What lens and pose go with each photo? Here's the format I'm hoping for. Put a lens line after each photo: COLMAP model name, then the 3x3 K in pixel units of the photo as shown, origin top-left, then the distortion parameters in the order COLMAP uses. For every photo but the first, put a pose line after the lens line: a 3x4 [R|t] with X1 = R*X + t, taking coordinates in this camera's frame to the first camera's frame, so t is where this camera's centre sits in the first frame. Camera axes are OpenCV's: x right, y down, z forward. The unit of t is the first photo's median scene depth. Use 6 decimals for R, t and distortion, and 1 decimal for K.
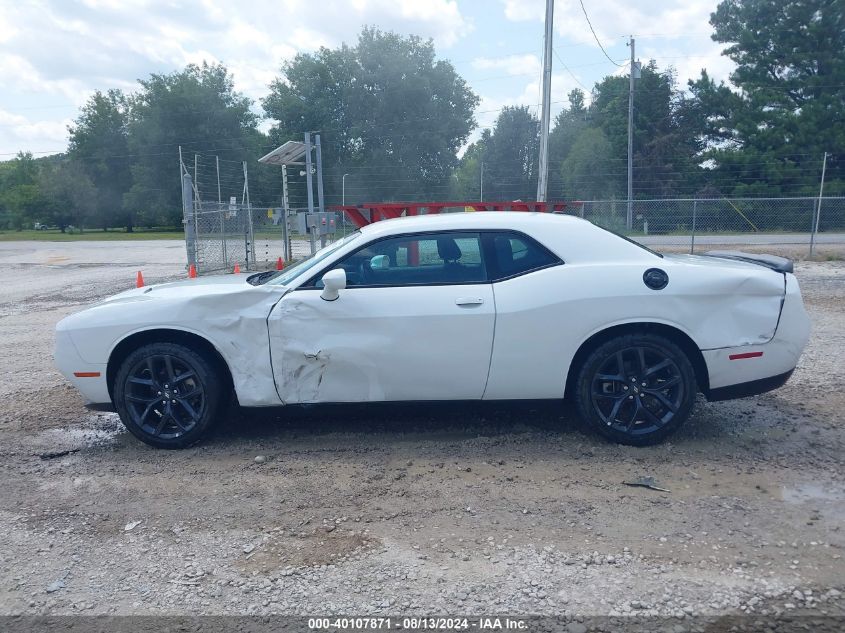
lens RADIAL K [[710.9, 0, 418.4], [0, 710.9, 317.1], [0, 0, 1]] dist [0.005100, -0.006115]
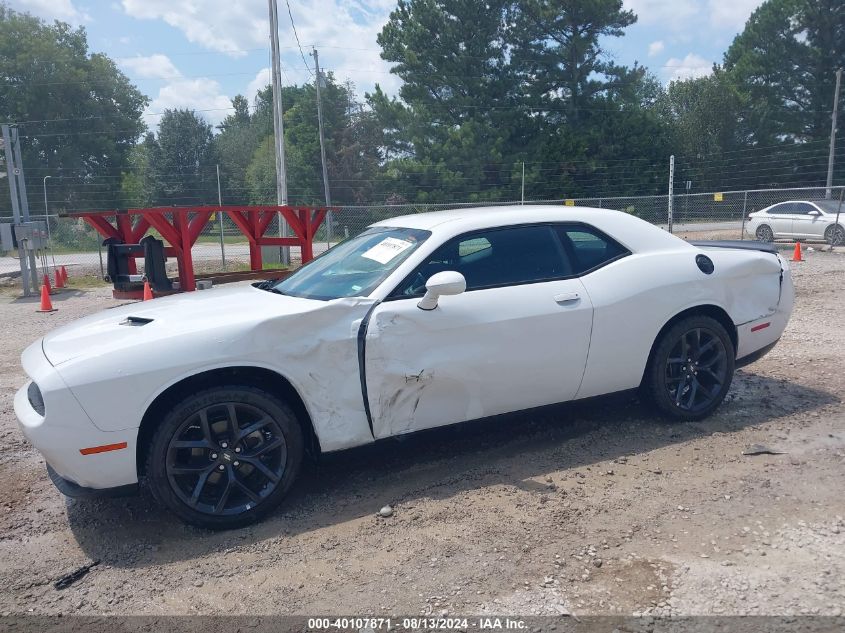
lens RADIAL K [[710.9, 0, 418.4], [0, 710.9, 317.1], [0, 0, 1]] dist [0.005100, -0.006115]
pose [[0.864726, -0.087316, 0.494595, -0.534168], [0.094516, 0.995468, 0.010493, -0.023457], [-0.493270, 0.037674, 0.869060, 0.254674]]
